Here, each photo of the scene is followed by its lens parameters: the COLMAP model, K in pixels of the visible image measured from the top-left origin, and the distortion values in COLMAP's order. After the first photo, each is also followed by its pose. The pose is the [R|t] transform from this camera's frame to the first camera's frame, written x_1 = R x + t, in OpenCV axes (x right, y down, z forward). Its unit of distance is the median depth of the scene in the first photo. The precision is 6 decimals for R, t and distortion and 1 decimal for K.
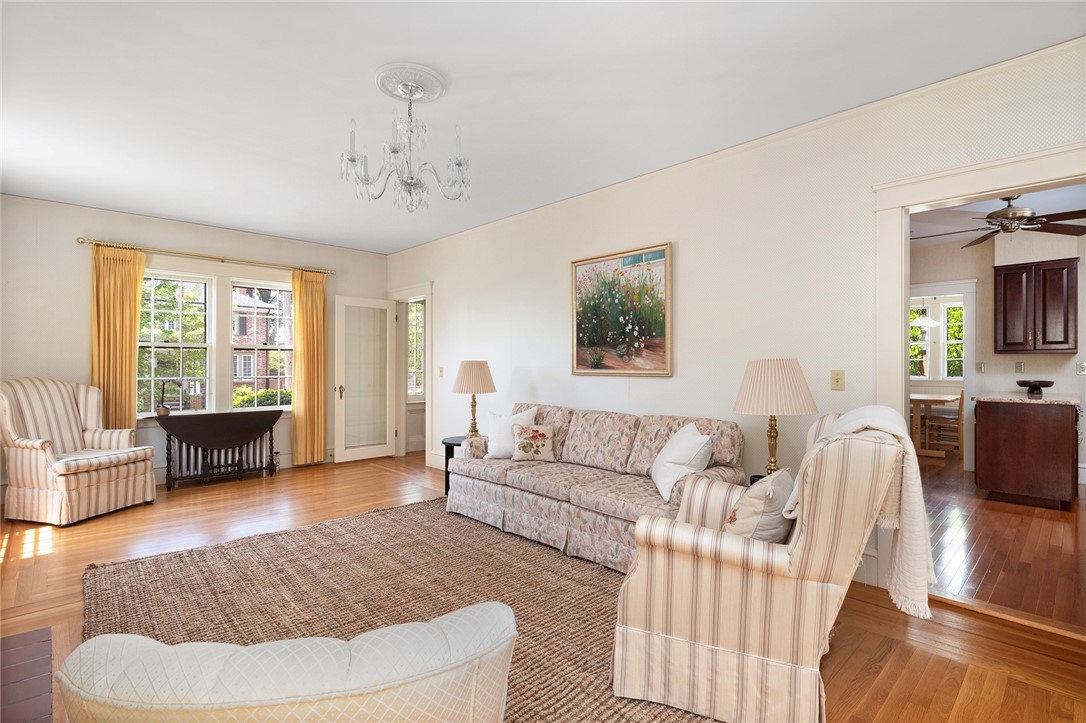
lens RADIAL K [[512.9, 0, 543.0], [0, 512.9, 361.5], [0, 0, 1]] dist [0.002609, -0.000053]
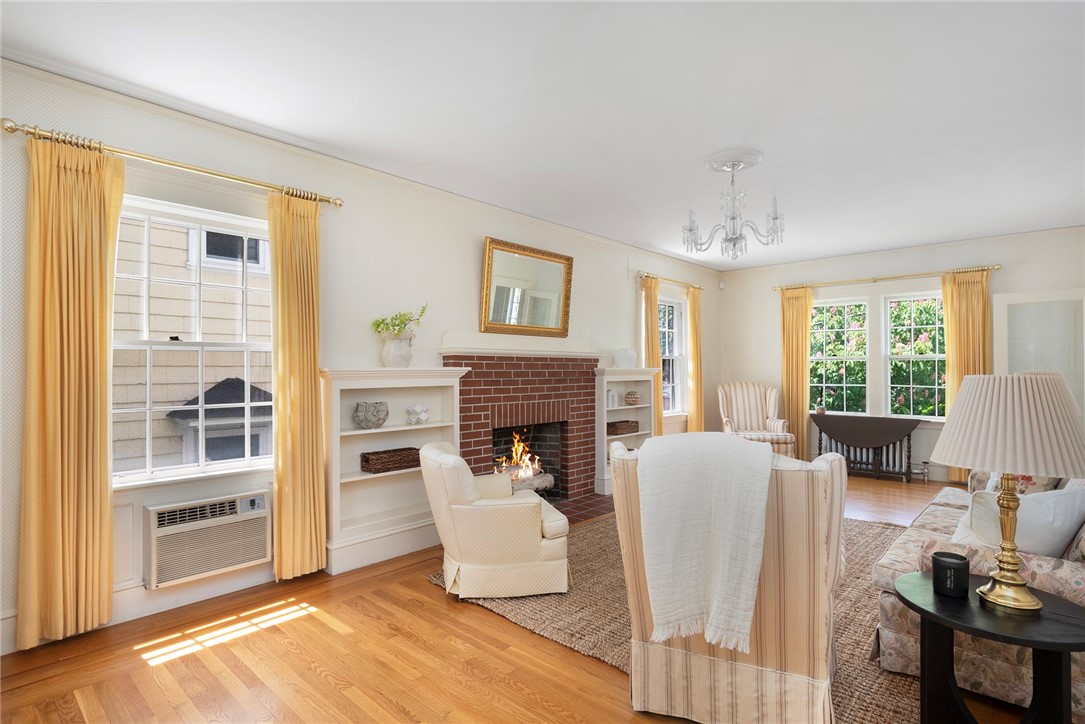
lens RADIAL K [[544.9, 0, 542.5], [0, 544.9, 362.0], [0, 0, 1]] dist [-0.000541, -0.000098]
pose [[0.063557, -0.014029, -0.997880, 0.676839], [0.007504, 0.999880, -0.013579, -0.011652], [0.997950, -0.006625, 0.063655, 0.267736]]
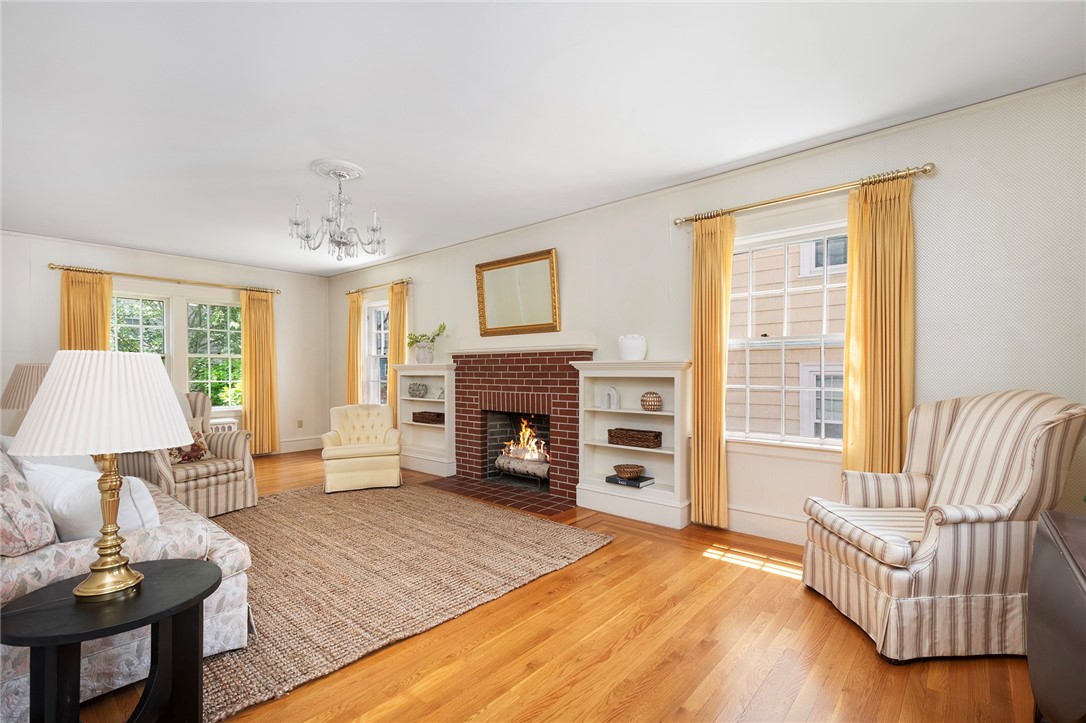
lens RADIAL K [[495.2, 0, 545.0], [0, 495.2, 373.4], [0, 0, 1]] dist [0.012999, -0.000084]
pose [[-0.995788, 0.004418, -0.091580, -0.427531], [0.004227, 0.999988, 0.002274, 0.008016], [0.091589, 0.001877, -0.995795, 1.503216]]
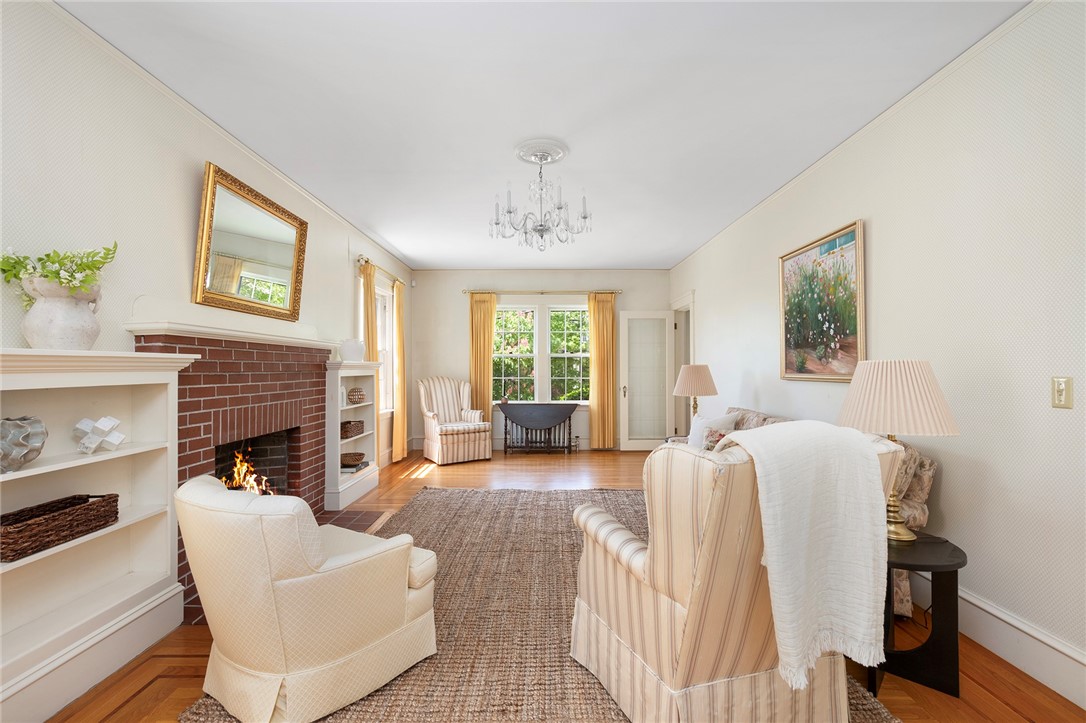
lens RADIAL K [[491.6, 0, 543.0], [0, 491.6, 361.5], [0, 0, 1]] dist [0.012456, -0.000073]
pose [[0.721623, -0.010927, -0.692200, 0.381731], [0.006033, 0.999937, -0.009496, -0.000544], [0.692260, 0.002677, 0.721643, 0.066613]]
